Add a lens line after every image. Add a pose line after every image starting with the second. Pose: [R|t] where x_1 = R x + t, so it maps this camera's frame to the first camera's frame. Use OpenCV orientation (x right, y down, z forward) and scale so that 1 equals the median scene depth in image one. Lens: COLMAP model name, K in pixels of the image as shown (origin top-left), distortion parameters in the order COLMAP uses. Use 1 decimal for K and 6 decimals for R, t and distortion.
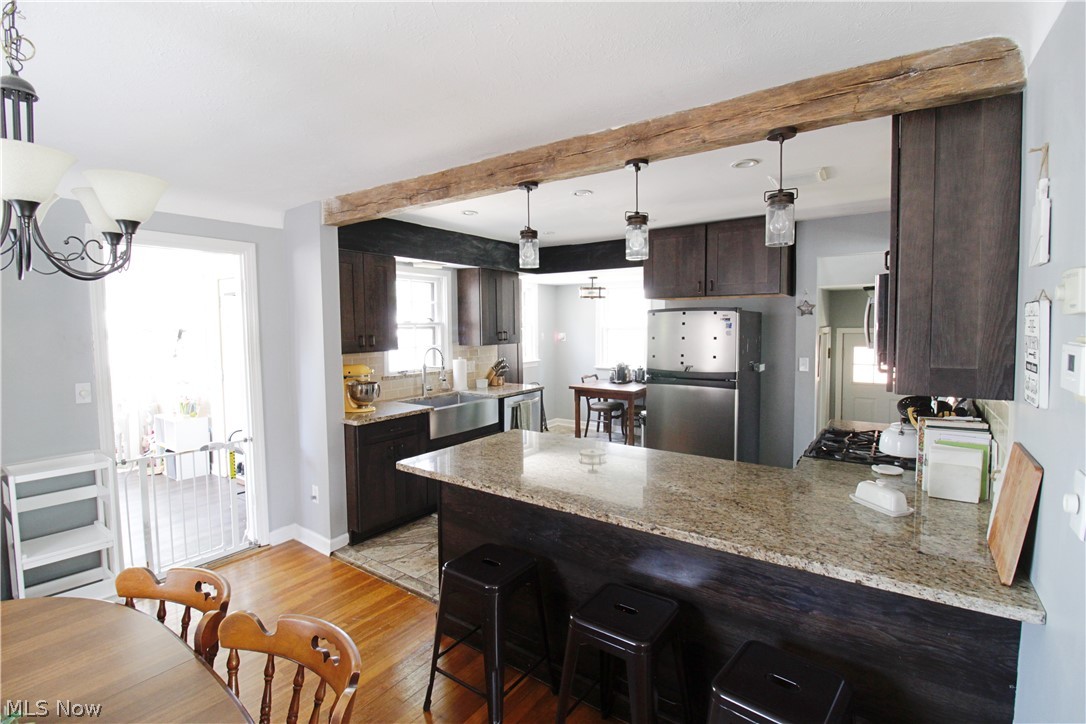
lens RADIAL K [[500.9, 0, 544.5], [0, 500.9, 352.1], [0, 0, 1]] dist [0.000178, -0.012620]
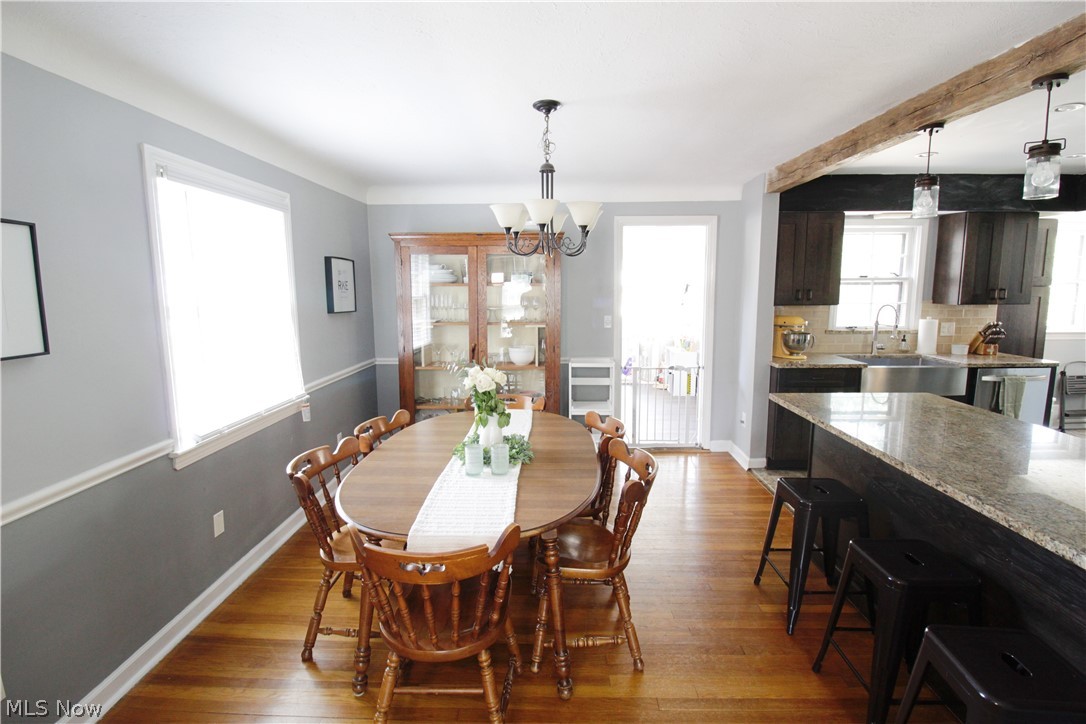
lens RADIAL K [[500.9, 0, 544.5], [0, 500.9, 352.1], [0, 0, 1]] dist [0.000178, -0.012620]
pose [[0.560426, 0.114255, -0.820286, 0.265291], [-0.043911, 0.993145, 0.108331, 0.009330], [0.827040, -0.024692, 0.561601, -0.090171]]
